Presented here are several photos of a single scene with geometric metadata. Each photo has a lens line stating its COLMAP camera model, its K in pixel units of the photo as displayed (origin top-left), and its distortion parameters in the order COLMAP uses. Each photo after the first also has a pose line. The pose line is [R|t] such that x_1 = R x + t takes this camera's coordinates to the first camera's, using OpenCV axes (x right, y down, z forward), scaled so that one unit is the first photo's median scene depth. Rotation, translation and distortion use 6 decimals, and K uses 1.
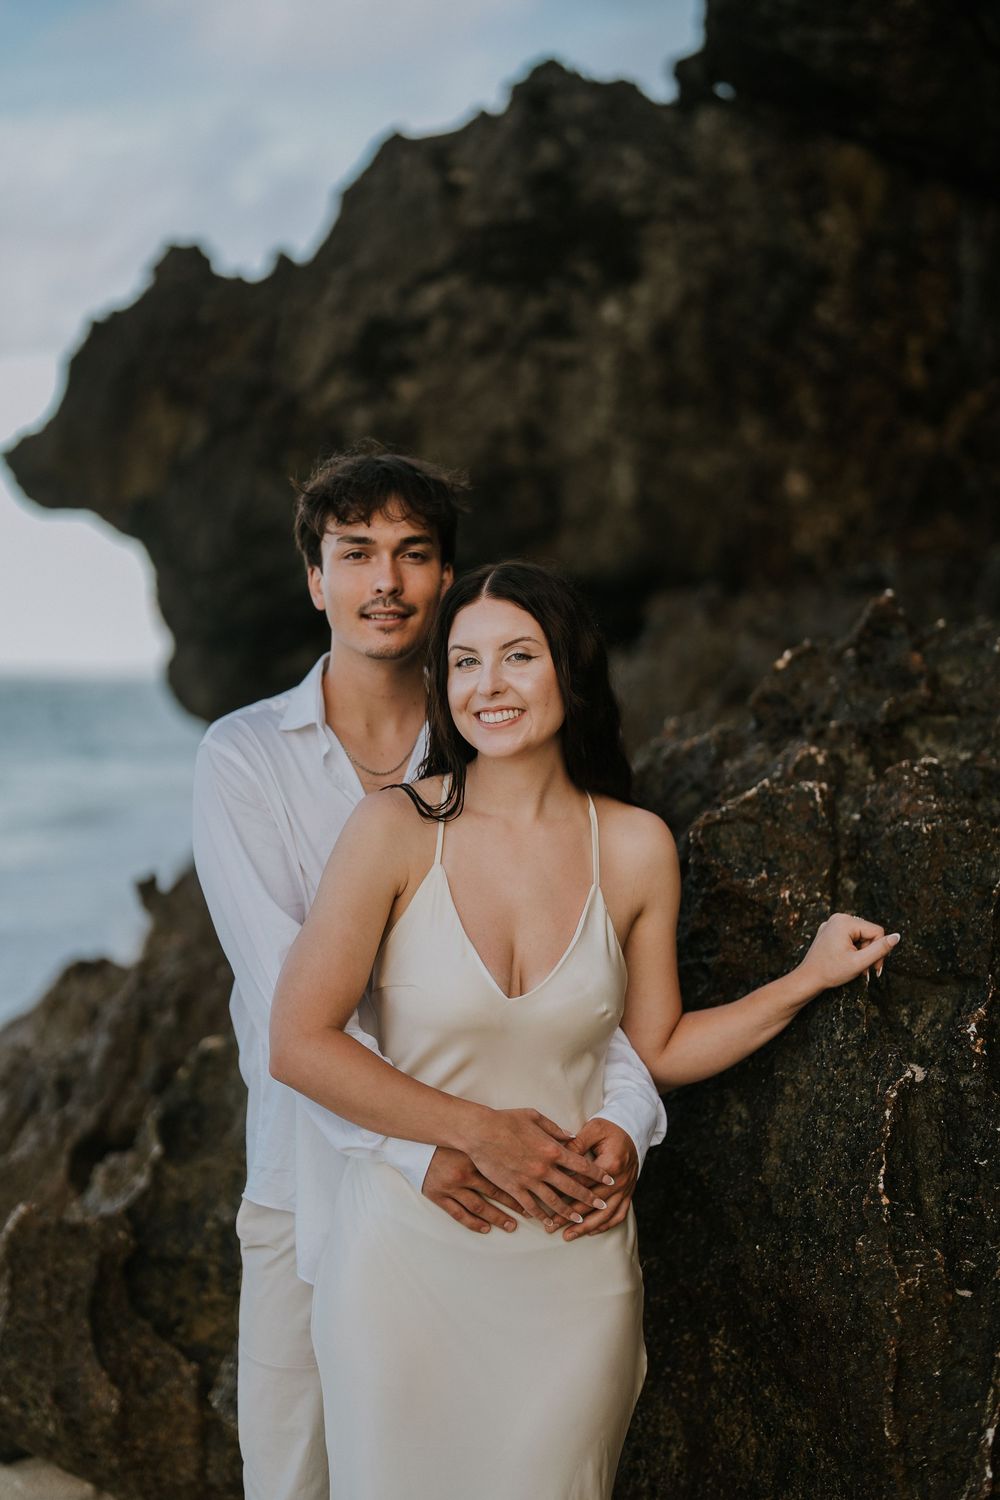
lens RADIAL K [[2136.4, 0, 500.0], [0, 2136.4, 750.0], [0, 0, 1]] dist [0.031802, 0.024035]
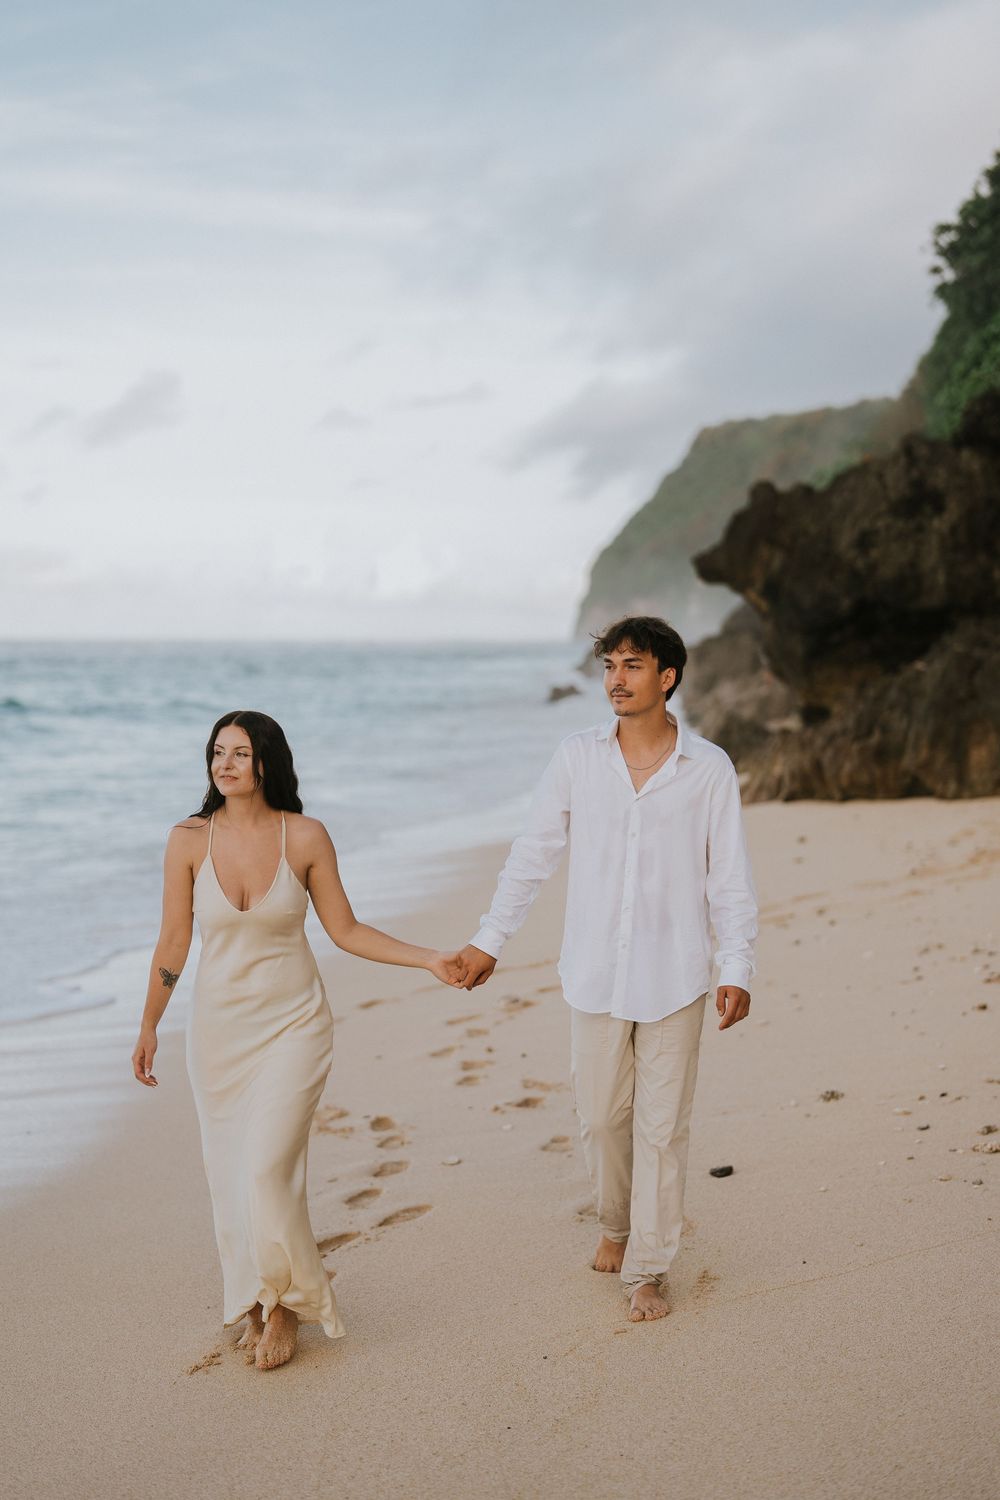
lens RADIAL K [[2136.4, 0, 500.0], [0, 2136.4, 750.0], [0, 0, 1]] dist [0.031802, 0.024035]
pose [[0.996348, -0.017542, -0.083563, -0.331727], [0.019250, 0.999621, 0.019679, 0.052750], [0.083186, -0.021216, 0.996308, -2.200379]]
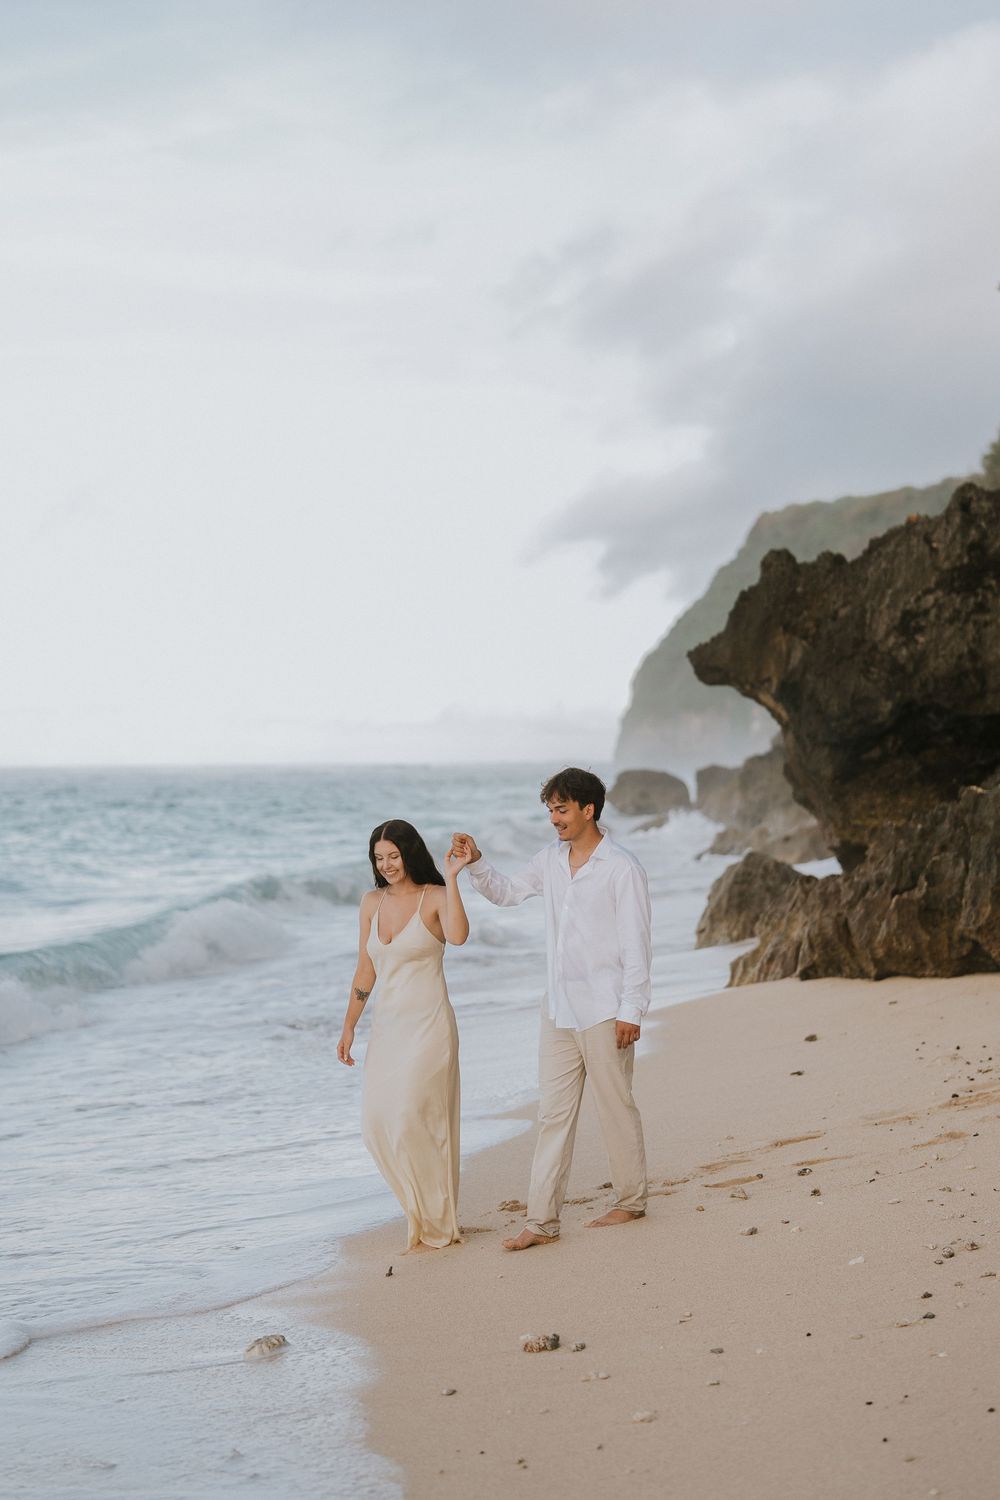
lens RADIAL K [[2453.4, 0, 500.0], [0, 2453.4, 750.0], [0, 0, 1]] dist [-0.037393, 0.035890]
pose [[0.994323, -0.035873, -0.100176, -0.237572], [0.032224, 0.998766, -0.037802, 0.044088], [0.101408, 0.034360, 0.994251, -1.745465]]
